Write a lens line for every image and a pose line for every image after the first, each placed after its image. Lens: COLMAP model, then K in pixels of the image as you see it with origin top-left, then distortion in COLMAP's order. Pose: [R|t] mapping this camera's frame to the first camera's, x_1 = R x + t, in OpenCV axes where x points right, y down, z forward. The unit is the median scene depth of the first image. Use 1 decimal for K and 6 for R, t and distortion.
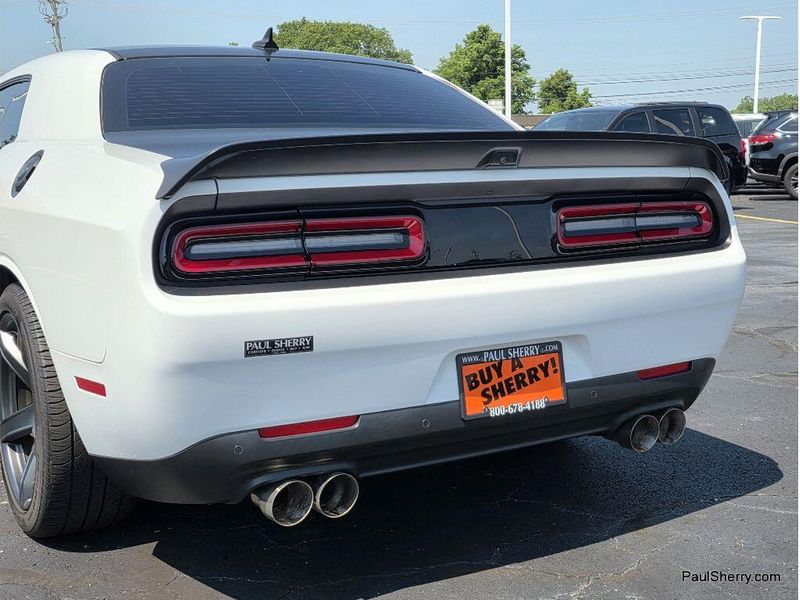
lens RADIAL K [[1105.9, 0, 426.3], [0, 1105.9, 302.6], [0, 0, 1]] dist [0.161585, -0.013594]
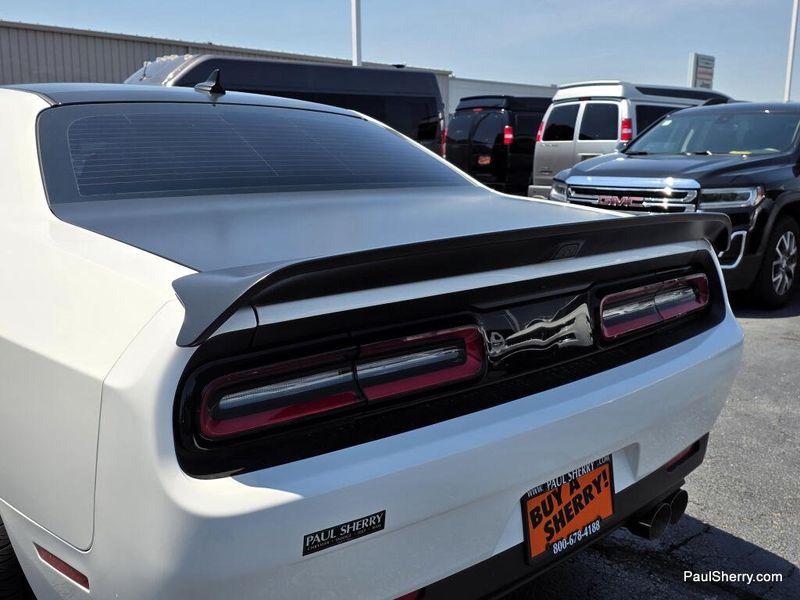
lens RADIAL K [[809.1, 0, 400.0], [0, 809.1, 300.0], [0, 0, 1]] dist [0.101572, -0.005474]
pose [[0.983042, -0.016128, 0.182669, -0.166492], [0.007075, 0.998719, 0.050103, -0.122030], [-0.183243, -0.047961, 0.981897, 0.401834]]
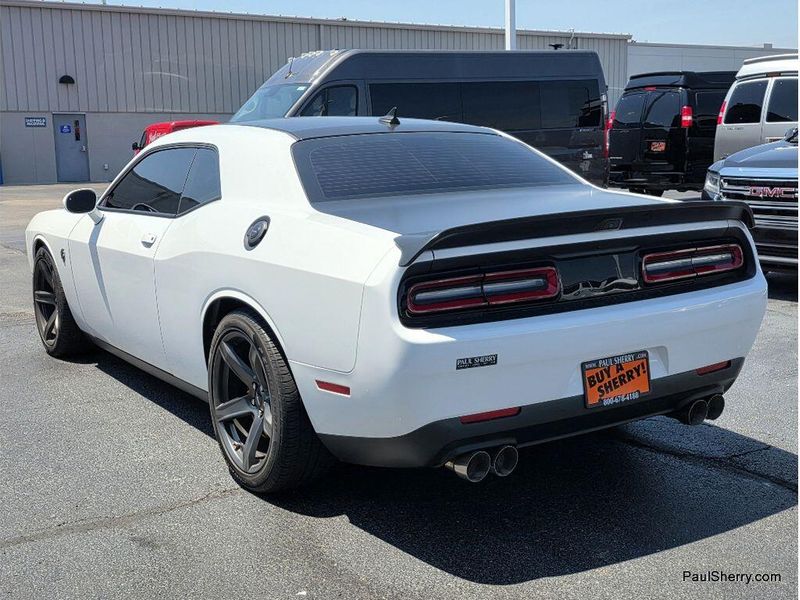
lens RADIAL K [[1064.2, 0, 400.0], [0, 1064.2, 300.0], [0, 0, 1]] dist [0.084388, -0.054732]
pose [[0.999699, -0.012180, 0.021298, -0.227963], [0.011668, 0.999644, 0.024012, -0.067866], [-0.021583, -0.023757, 0.999485, -0.363308]]
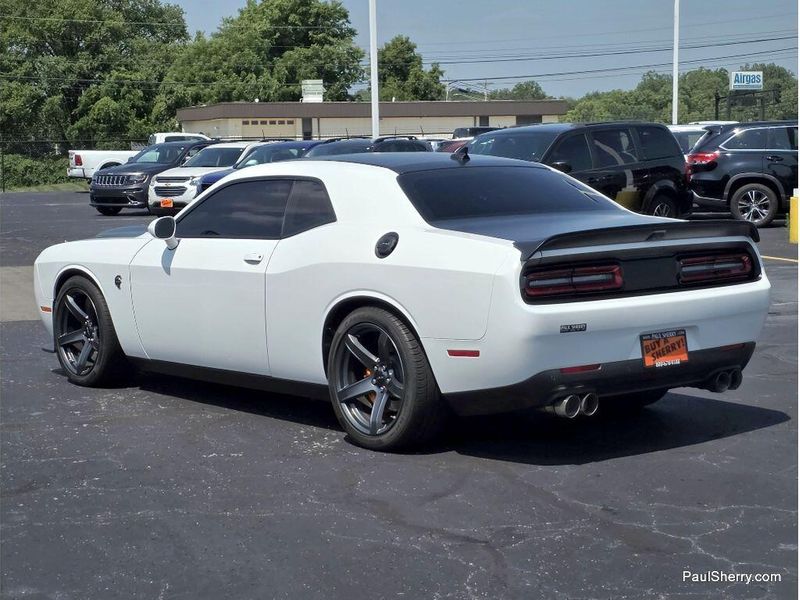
lens RADIAL K [[1674.9, 0, 401.2], [0, 1674.9, 298.4], [0, 0, 1]] dist [0.277548, -0.324759]
pose [[0.991508, -0.017027, 0.128928, -0.753914], [0.022833, 0.998784, -0.043687, 0.099231], [-0.128028, 0.046260, 0.990691, -1.859168]]
